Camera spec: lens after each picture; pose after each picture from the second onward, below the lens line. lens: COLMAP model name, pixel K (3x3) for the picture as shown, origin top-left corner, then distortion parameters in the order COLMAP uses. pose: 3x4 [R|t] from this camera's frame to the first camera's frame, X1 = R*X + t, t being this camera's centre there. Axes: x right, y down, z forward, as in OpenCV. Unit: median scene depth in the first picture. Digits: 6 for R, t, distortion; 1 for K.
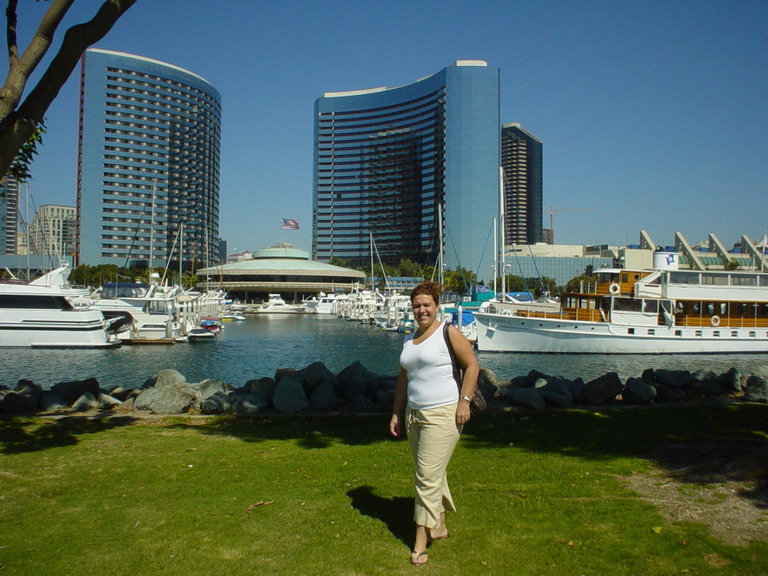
lens RADIAL K [[737.9, 0, 347.5], [0, 737.9, 286.2], [0, 0, 1]] dist [-0.111185, 0.095744]
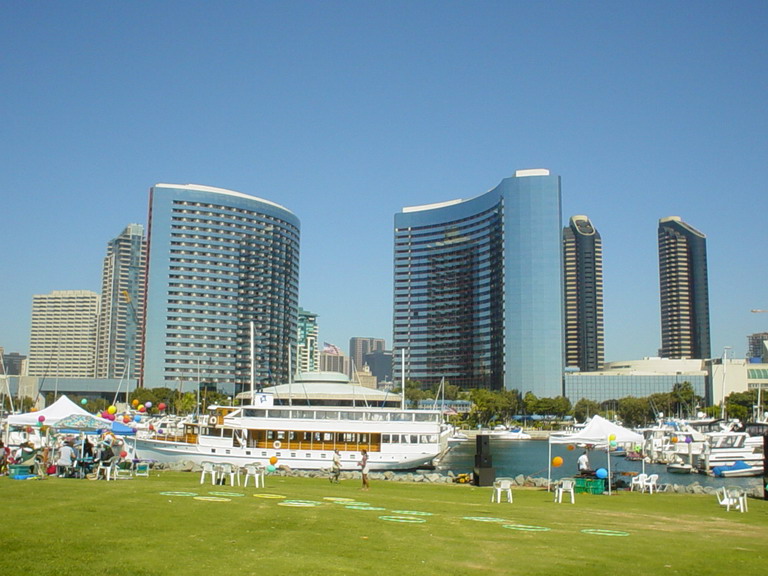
lens RADIAL K [[878.1, 0, 372.4], [0, 878.1, 282.7], [0, 0, 1]] dist [-0.125982, 0.079210]
pose [[0.968955, -0.035260, -0.244710, 0.256179], [0.001290, 0.990485, -0.137614, -0.006675], [0.247233, 0.133026, 0.959781, -0.137340]]
